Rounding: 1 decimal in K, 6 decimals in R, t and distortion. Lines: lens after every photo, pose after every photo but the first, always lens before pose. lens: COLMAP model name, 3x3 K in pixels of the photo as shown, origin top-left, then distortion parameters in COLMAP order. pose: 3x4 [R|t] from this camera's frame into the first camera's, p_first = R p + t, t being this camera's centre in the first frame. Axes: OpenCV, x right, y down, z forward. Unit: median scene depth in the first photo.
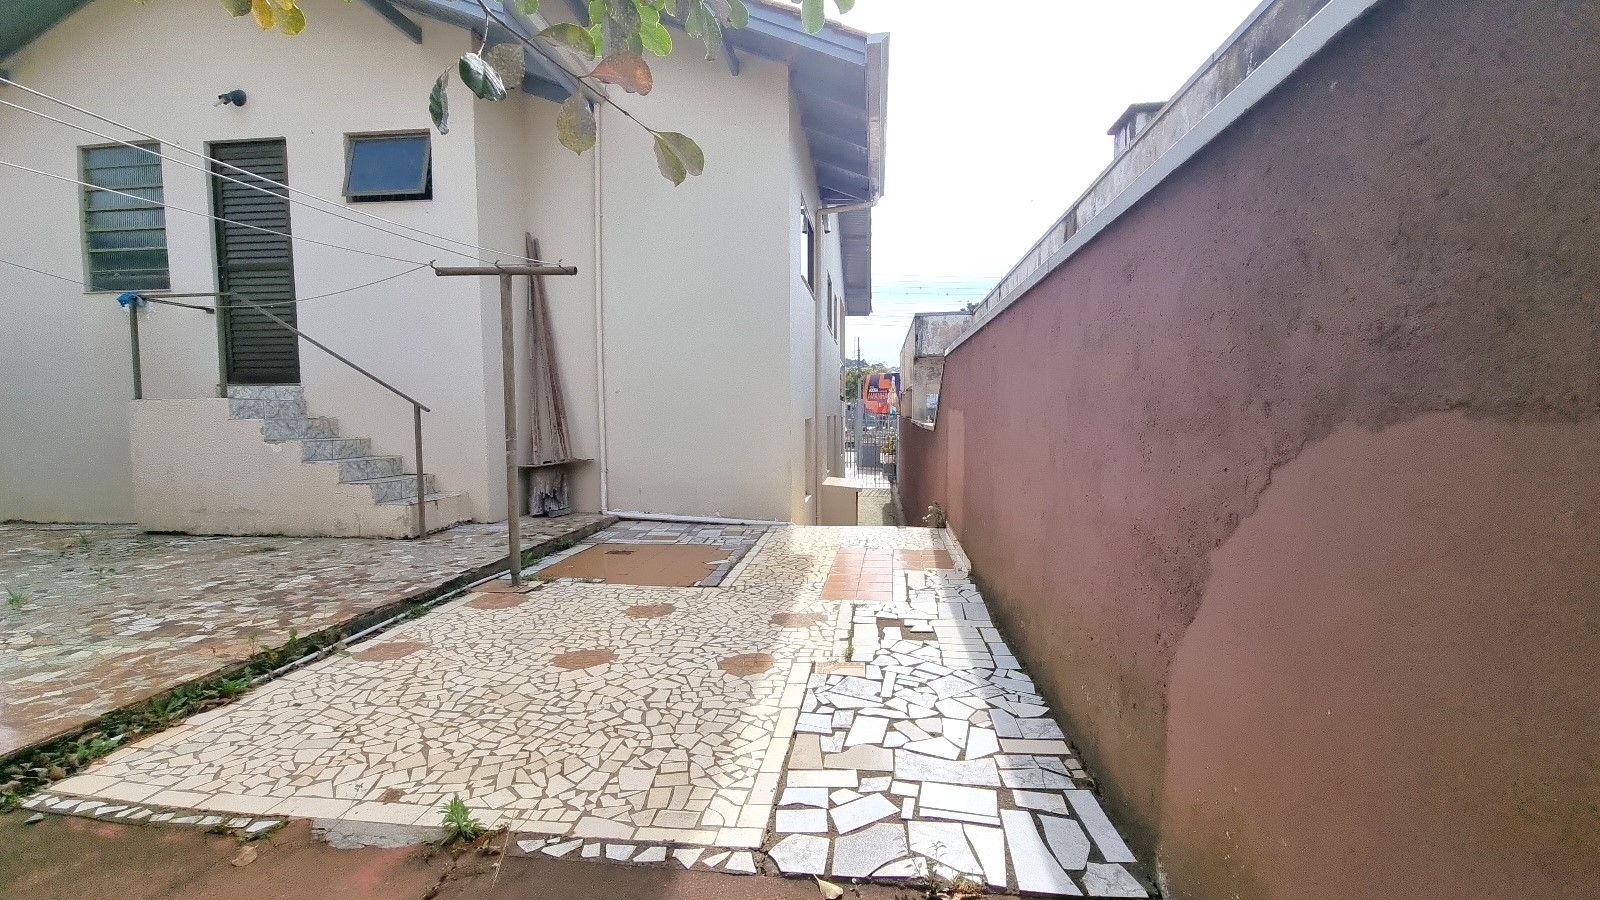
lens RADIAL K [[673.6, 0, 809.8], [0, 673.6, 454.6], [0, 0, 1]] dist [0.016702, -0.008462]
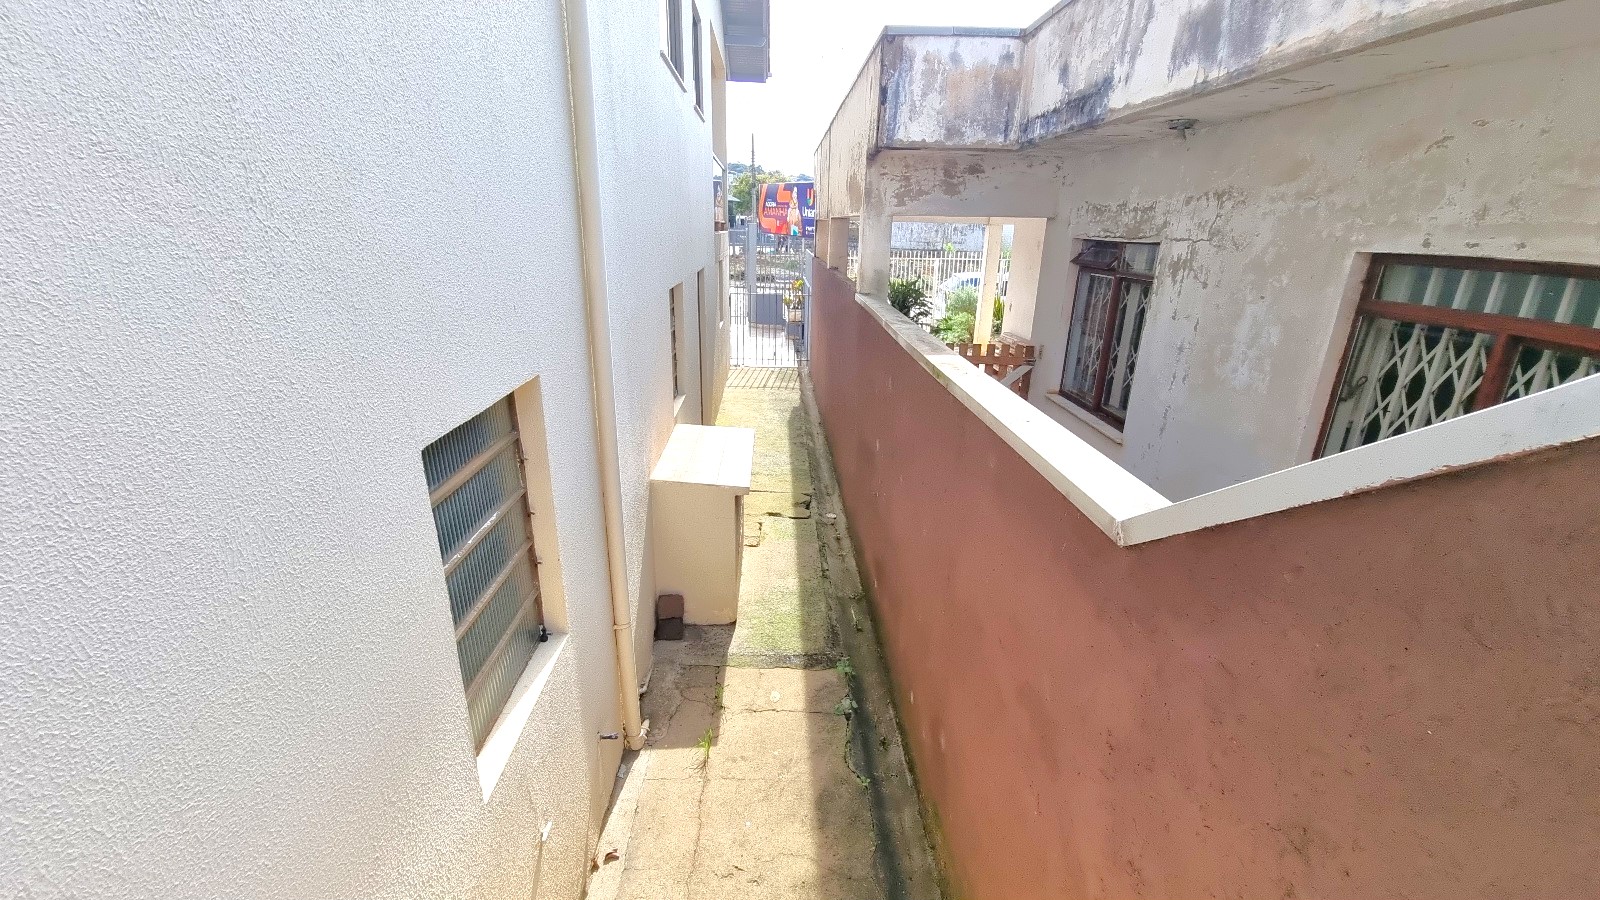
lens RADIAL K [[673.6, 0, 809.8], [0, 673.6, 454.6], [0, 0, 1]] dist [0.016702, -0.008462]
pose [[0.988512, -0.024333, 0.149170, 0.031257], [-0.015466, 0.965489, 0.259983, -0.044691], [-0.150348, -0.259303, 0.954022, 0.359751]]
